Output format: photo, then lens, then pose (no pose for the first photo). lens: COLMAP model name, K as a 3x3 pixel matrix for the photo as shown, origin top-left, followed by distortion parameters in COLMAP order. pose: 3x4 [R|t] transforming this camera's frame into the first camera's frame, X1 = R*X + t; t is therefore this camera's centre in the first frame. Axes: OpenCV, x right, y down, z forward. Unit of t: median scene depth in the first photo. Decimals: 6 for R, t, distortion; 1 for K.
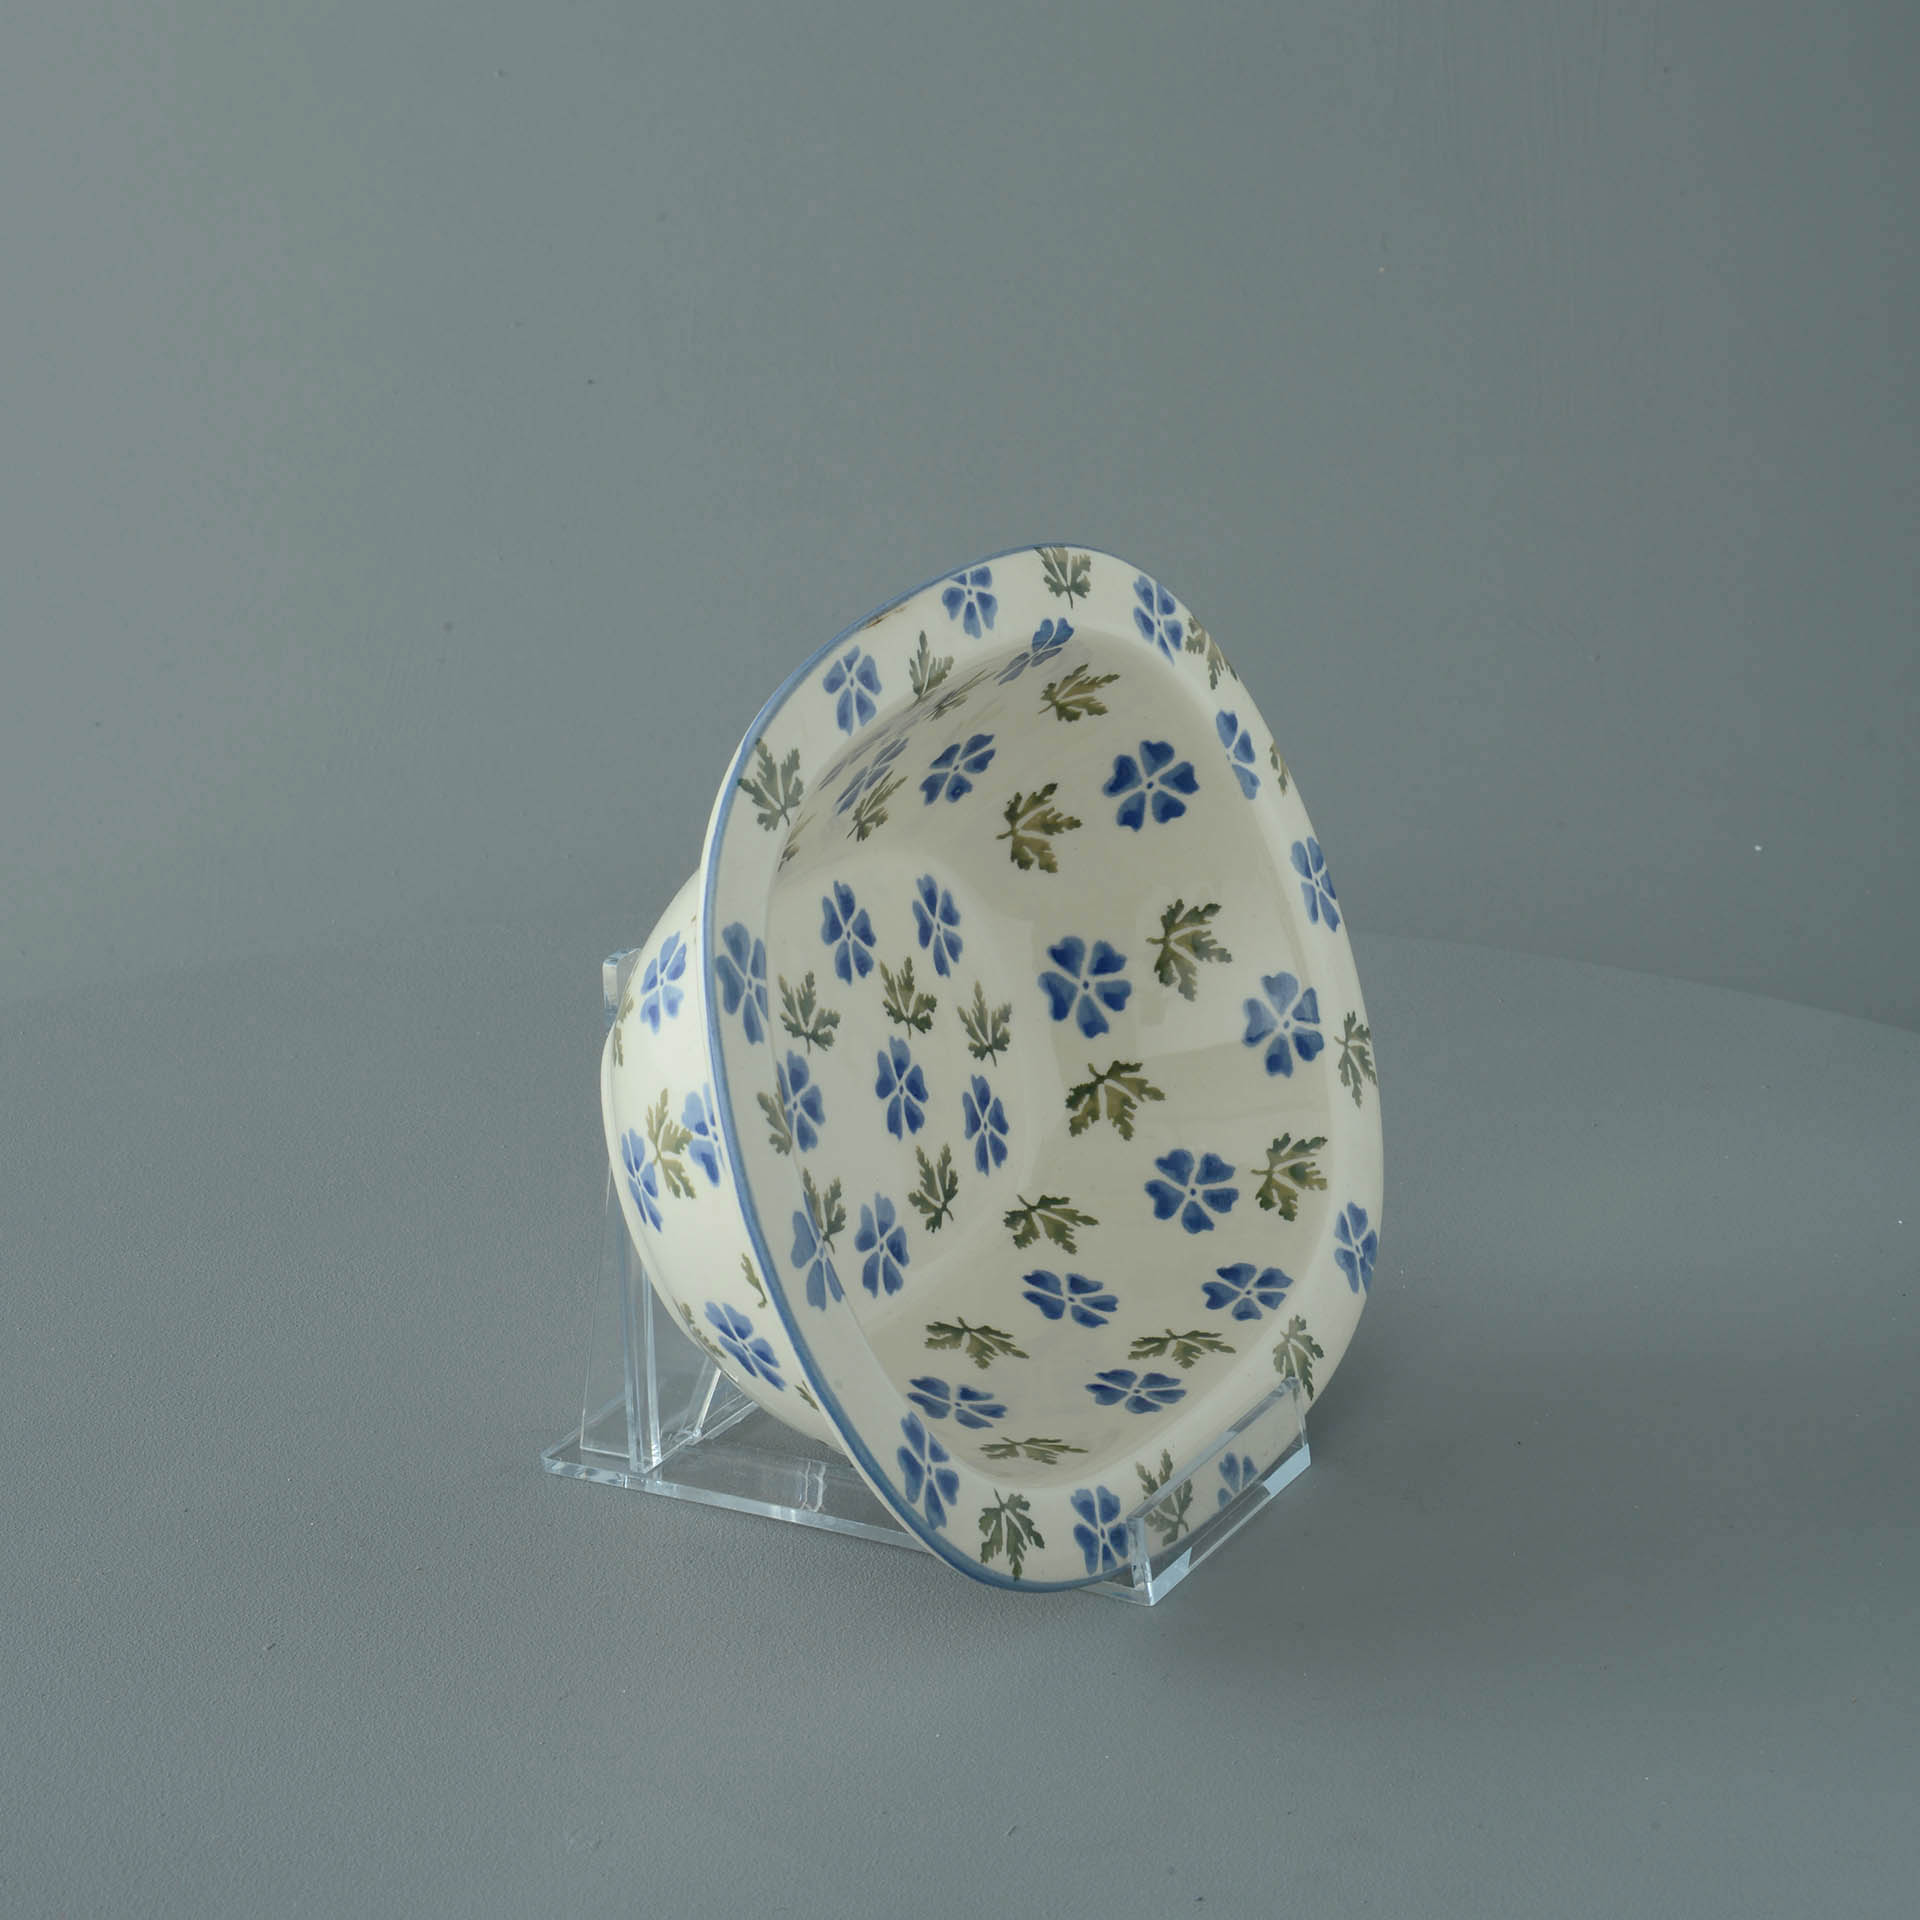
lens RADIAL K [[5480.5, 0, 959.5], [0, 5480.5, 959.4], [0, 0, 1]] dist [-0.079044, 0.000000]
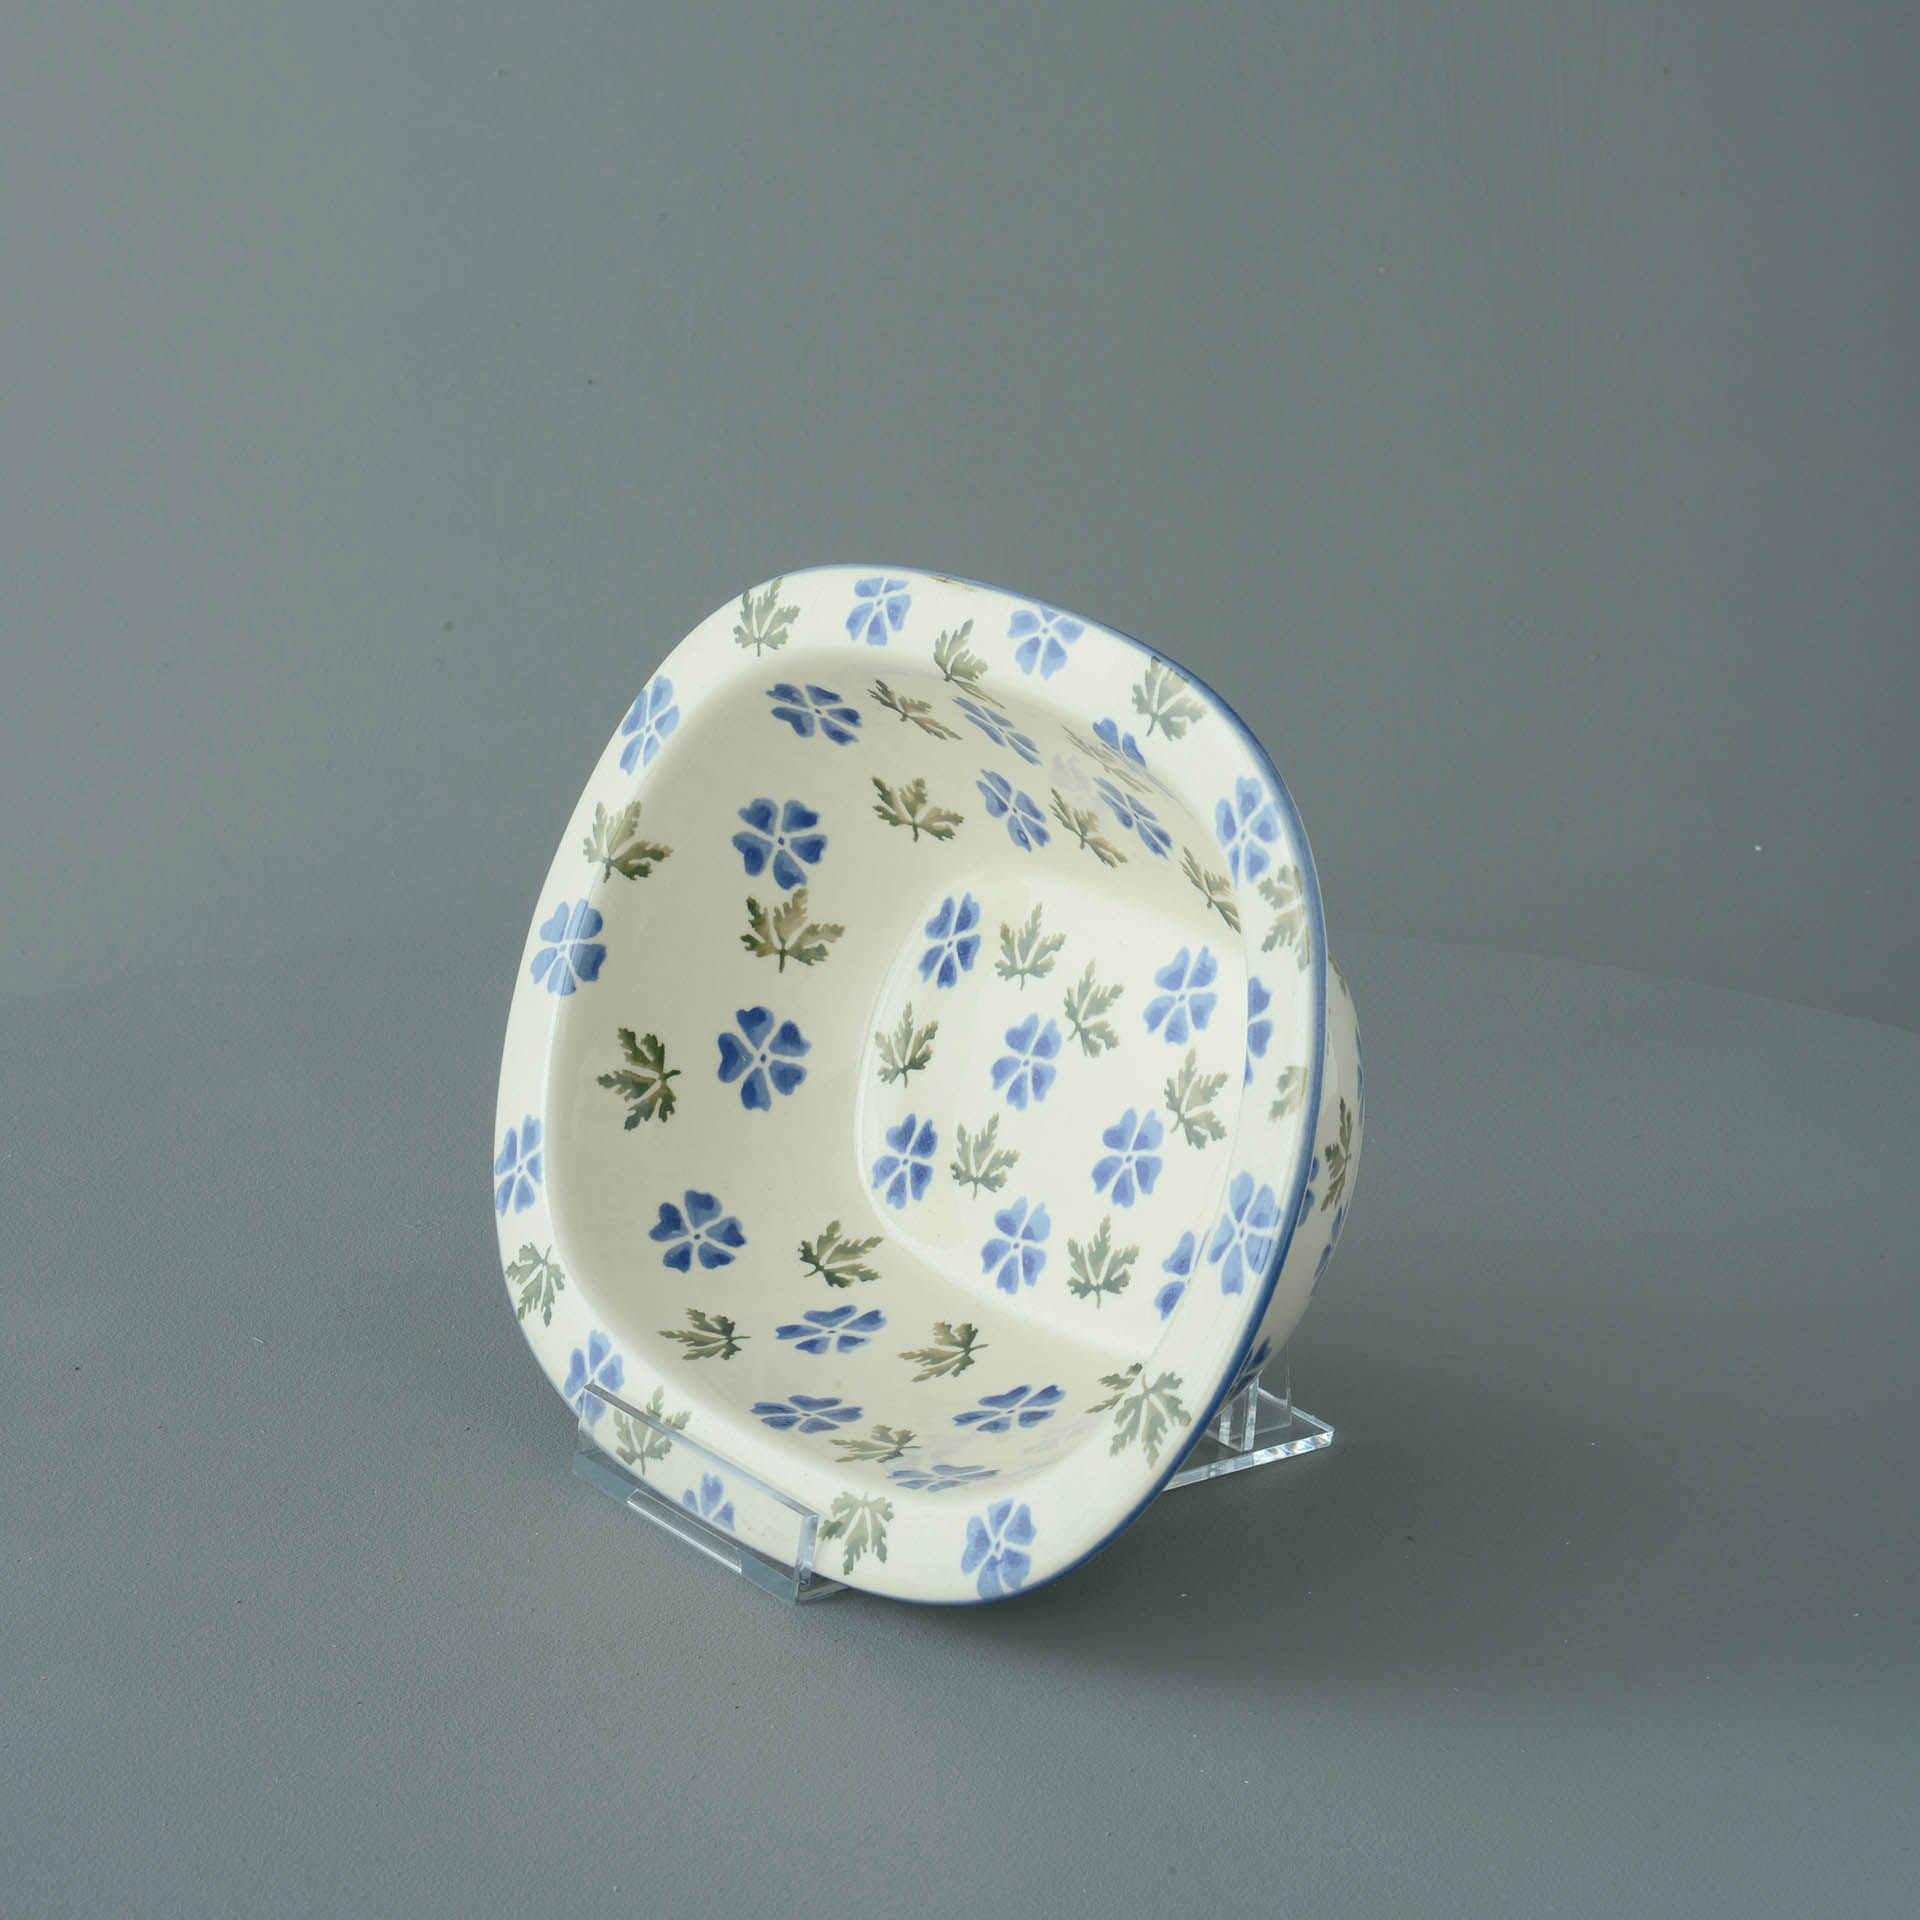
lens RADIAL K [[5480.5, 0, 959.5], [0, 5480.5, 960.6], [0, 0, 1]] dist [-0.079044, 0.000000]
pose [[-0.443238, 0.264174, -0.856594, 0.849866], [-0.303801, 0.854766, 0.420809, -0.417802], [0.843353, 0.446753, -0.298608, 1.289526]]
